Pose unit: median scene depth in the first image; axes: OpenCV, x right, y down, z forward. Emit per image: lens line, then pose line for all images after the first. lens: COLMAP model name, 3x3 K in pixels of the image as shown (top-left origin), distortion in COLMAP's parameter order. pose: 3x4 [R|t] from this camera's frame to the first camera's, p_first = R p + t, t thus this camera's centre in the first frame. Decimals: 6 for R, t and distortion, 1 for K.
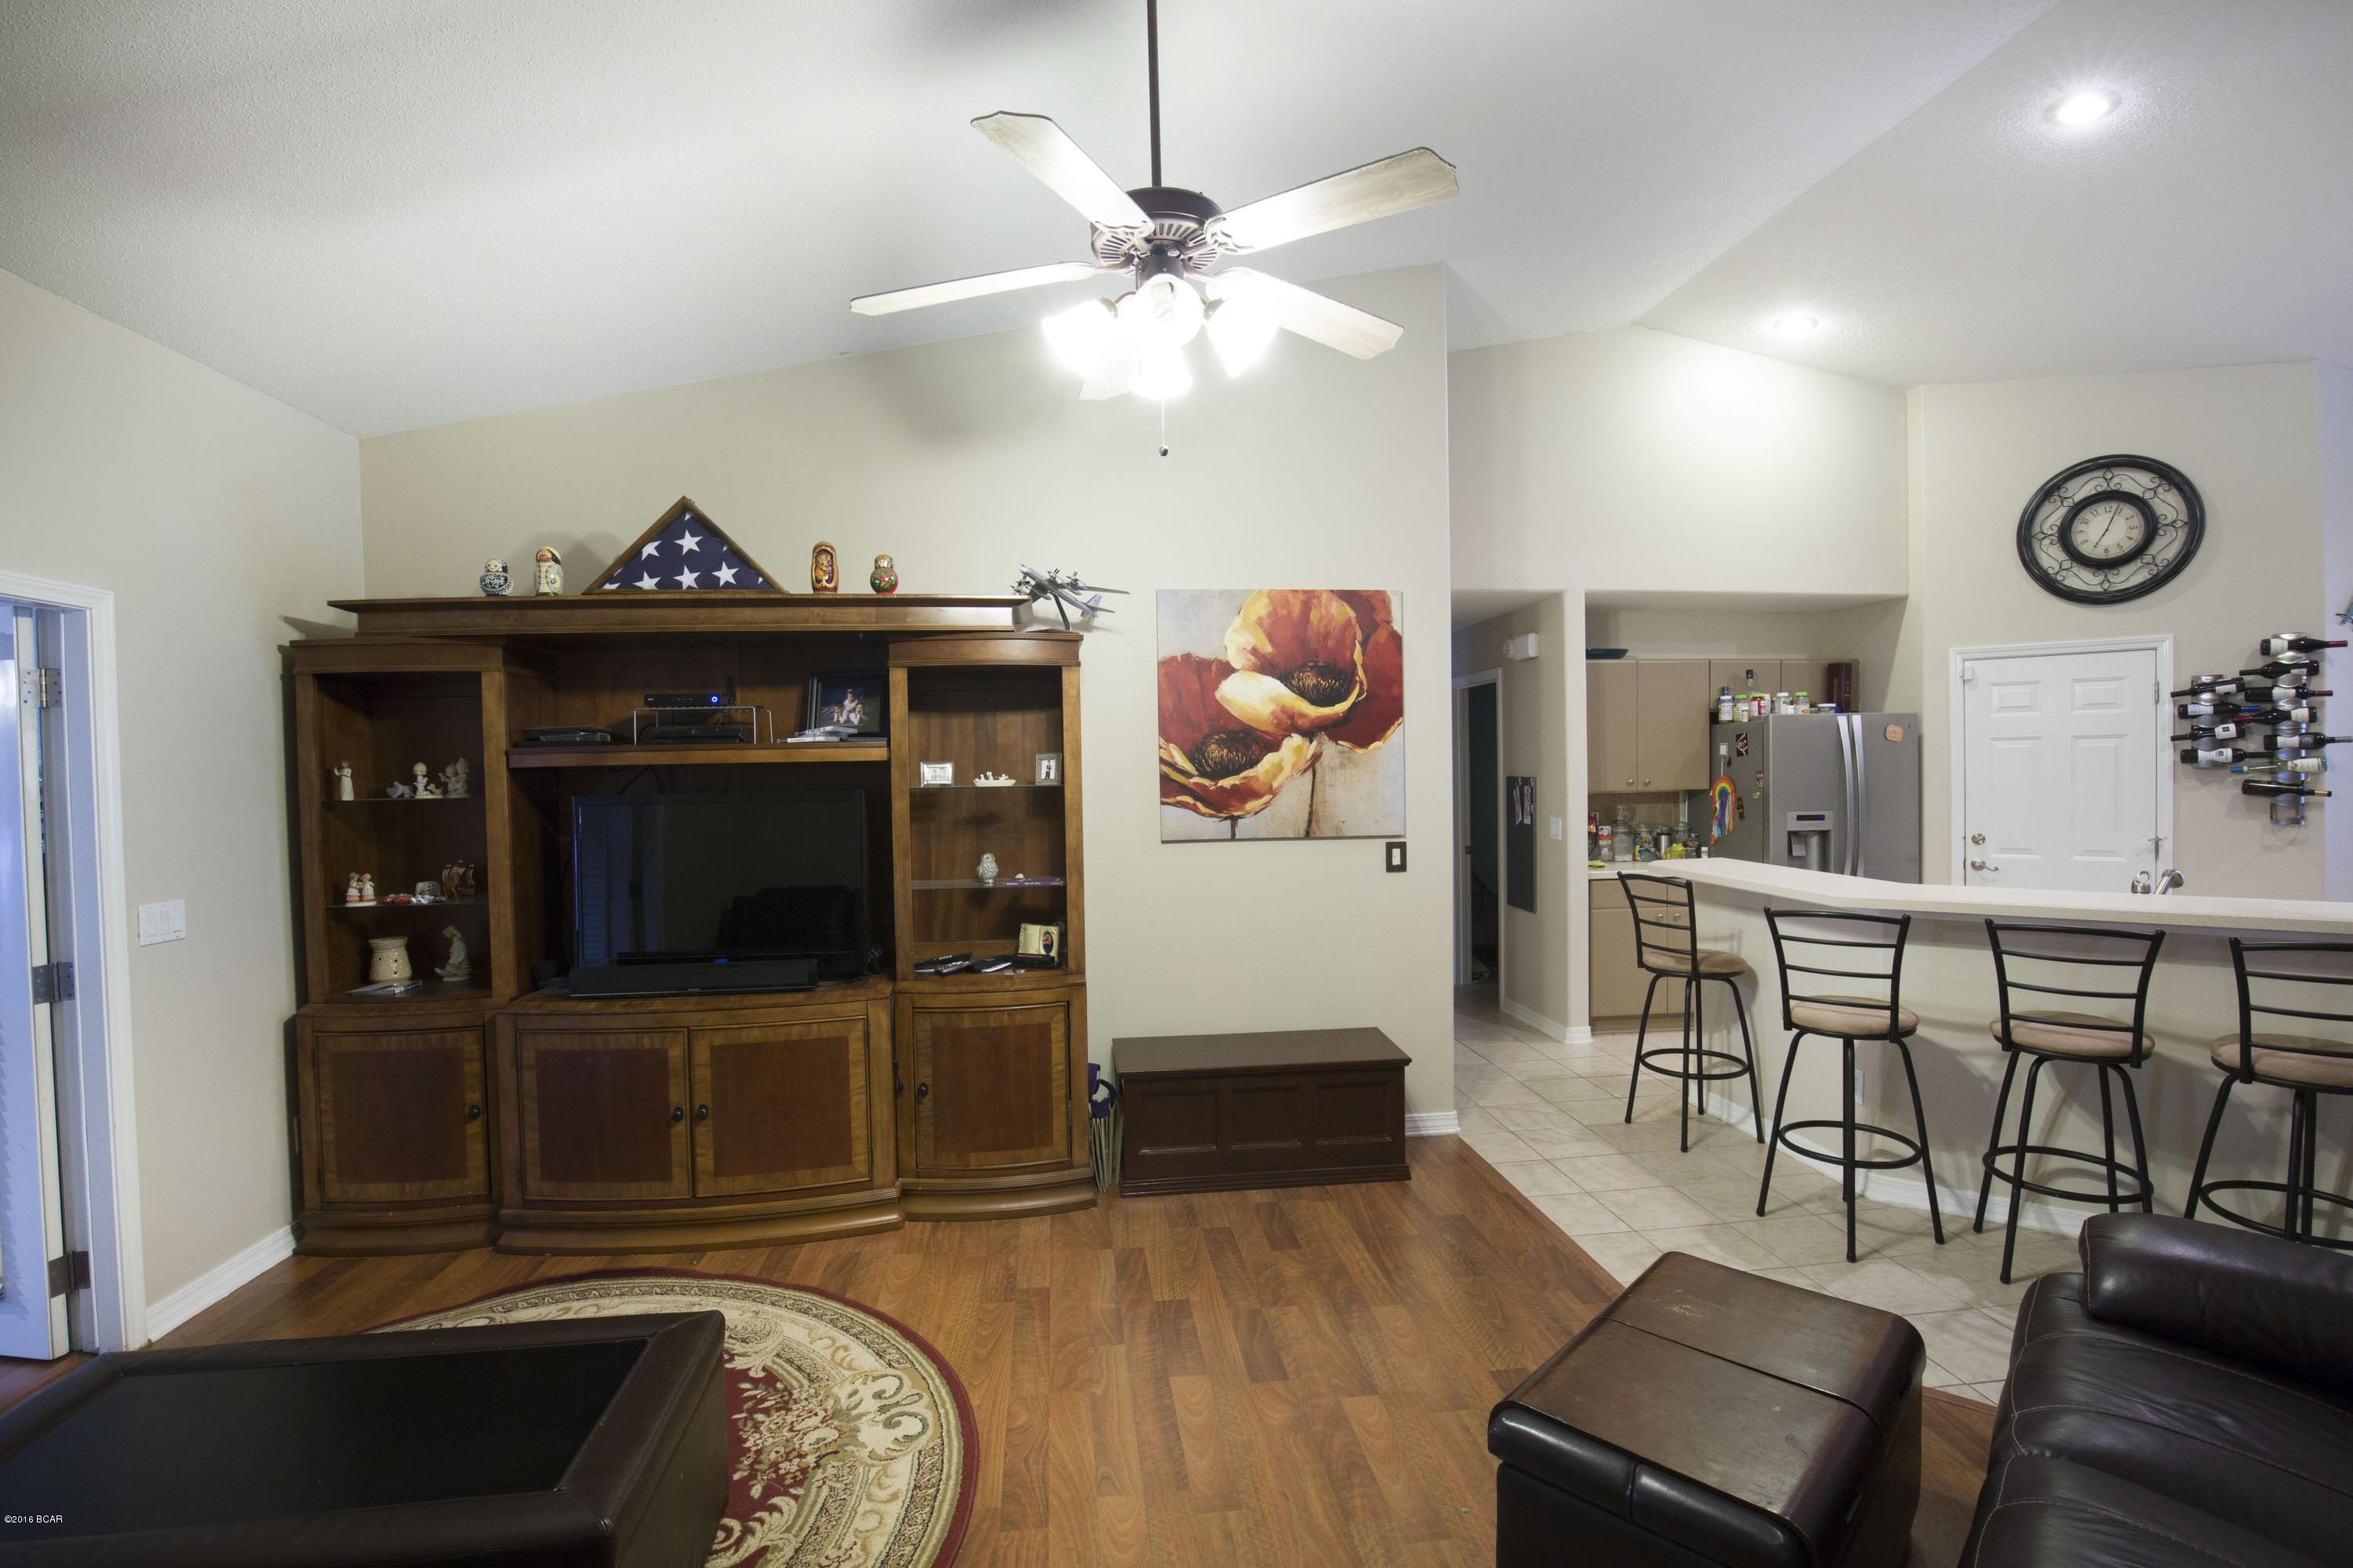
lens RADIAL K [[1073.1, 0, 1176.5], [0, 1073.1, 784.0], [0, 0, 1]] dist [-0.026231, 0.000140]
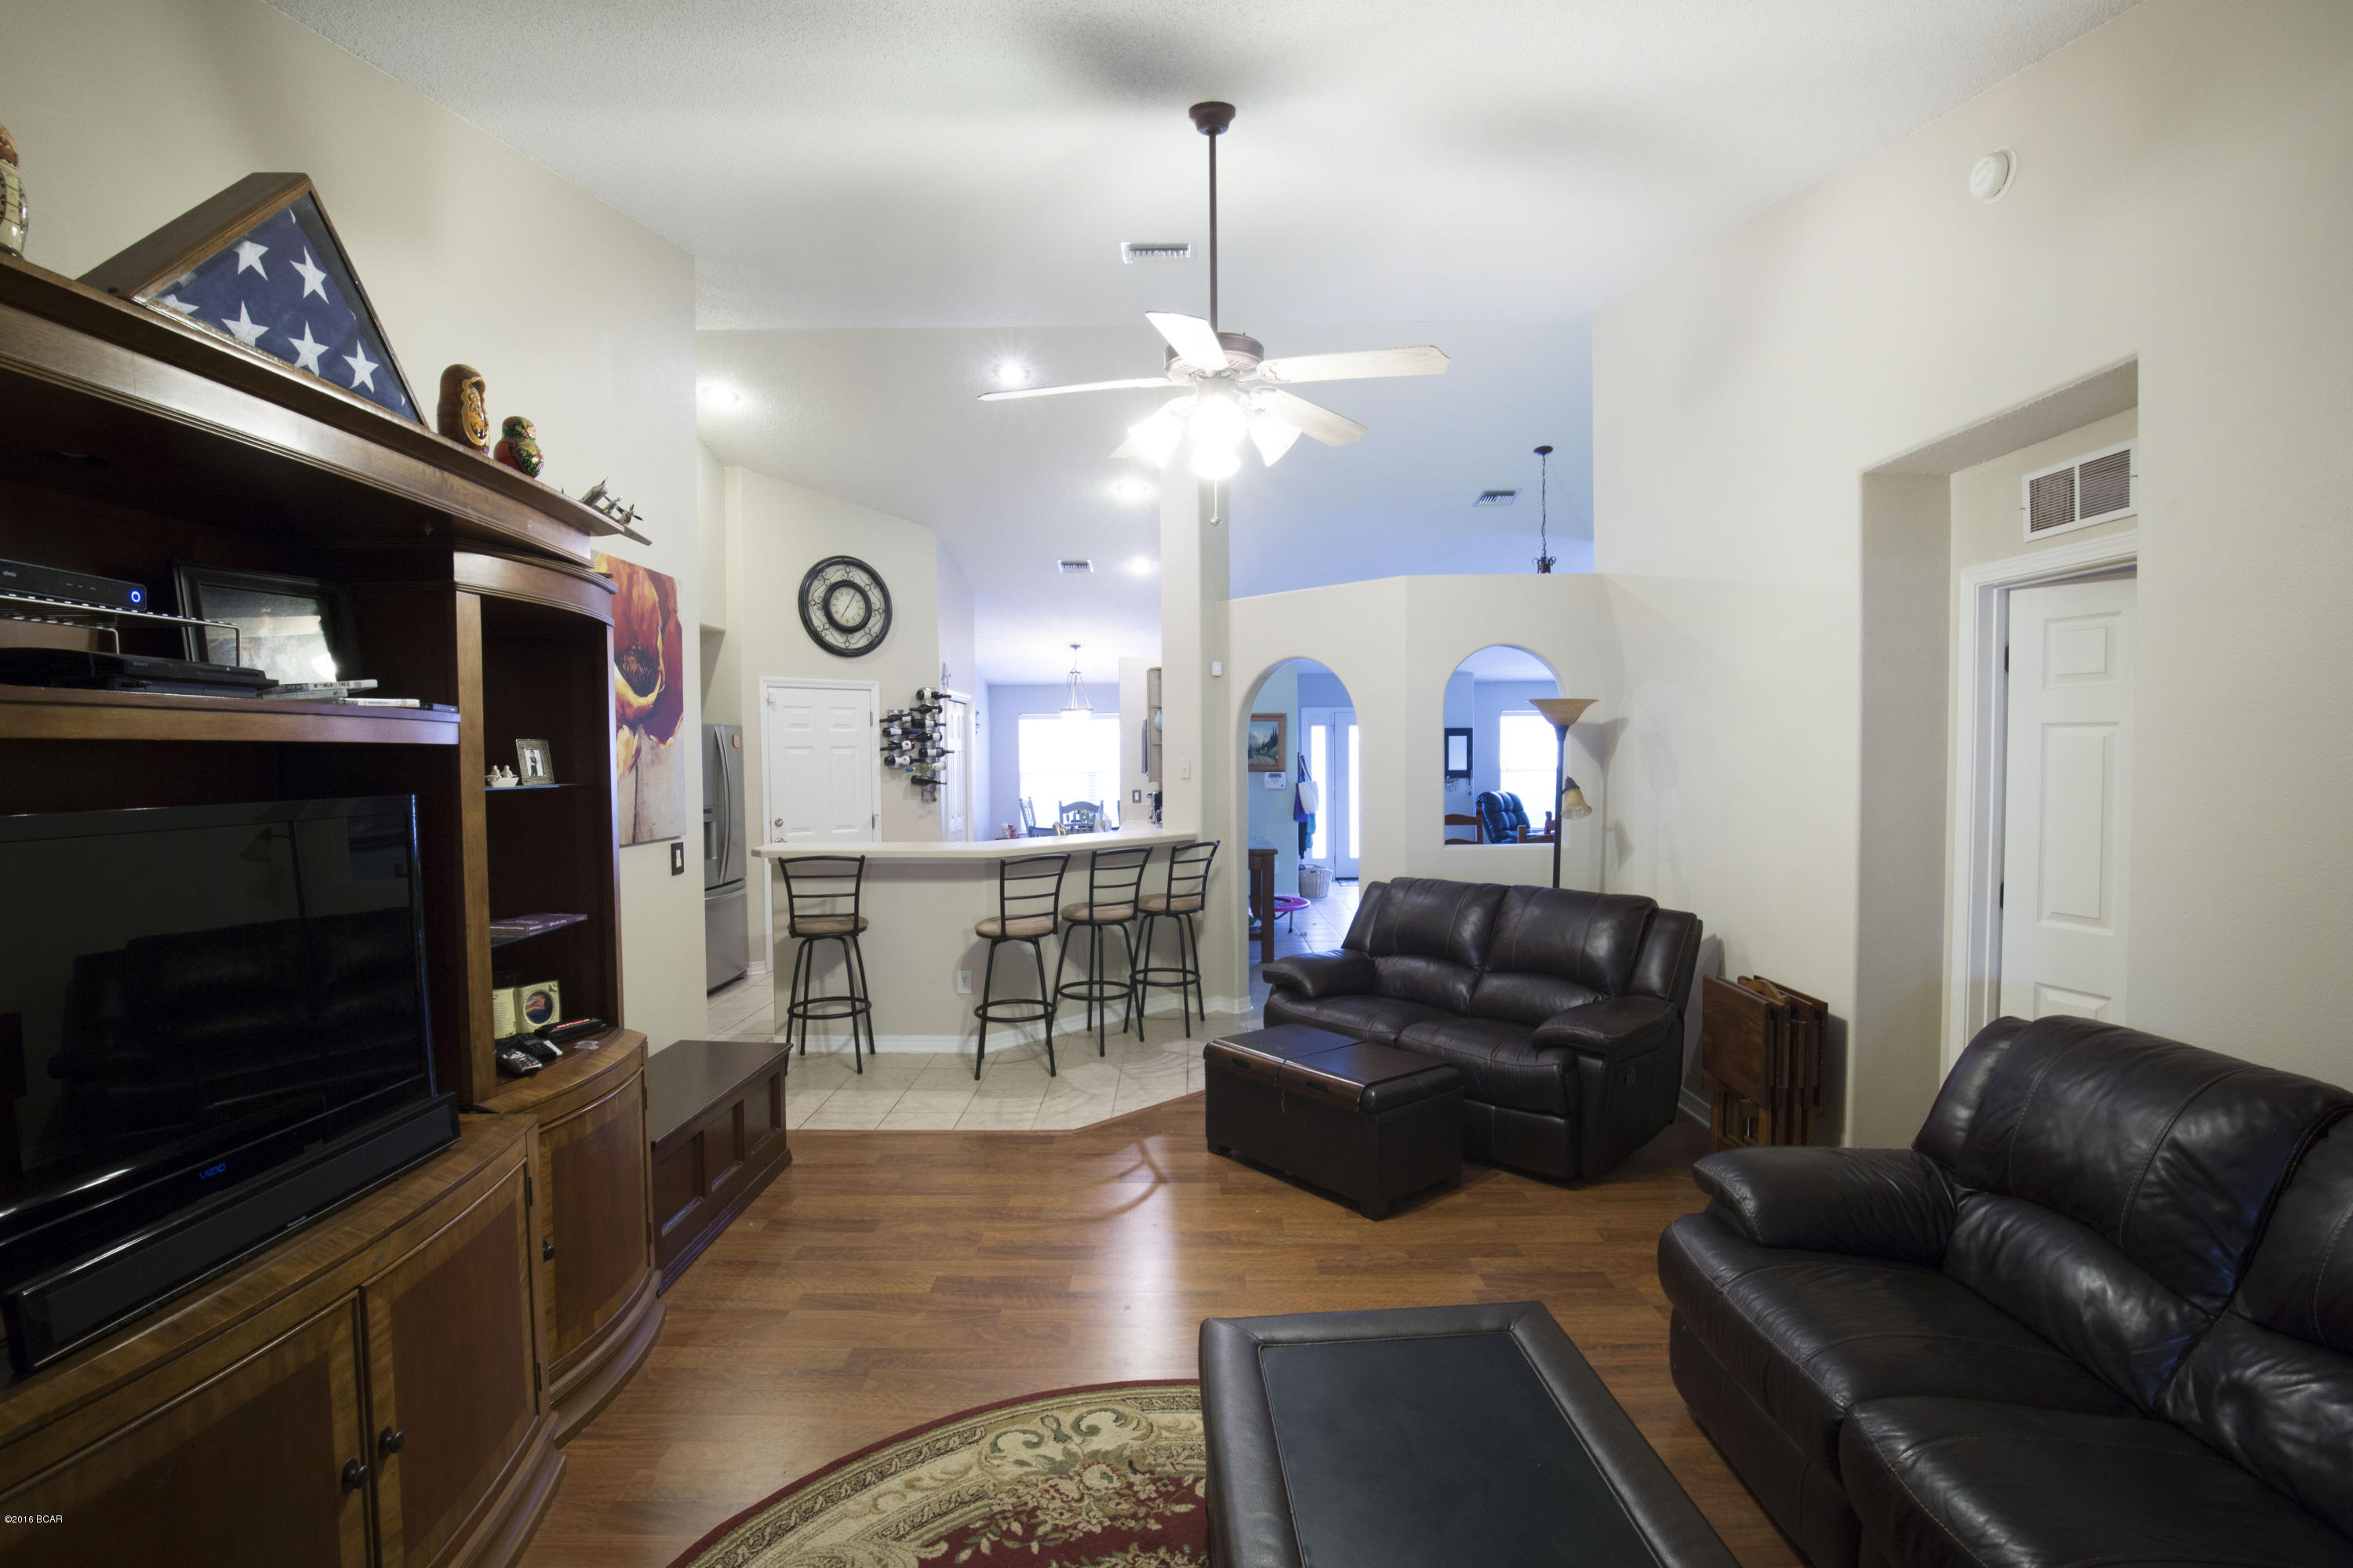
lens RADIAL K [[1073.1, 0, 1176.5], [0, 1073.1, 784.0], [0, 0, 1]] dist [-0.026231, 0.000140]
pose [[0.133322, -0.013287, 0.990984, -0.587944], [0.025421, 0.999627, 0.009983, 0.003159], [-0.990747, 0.023861, 0.133610, 0.378967]]
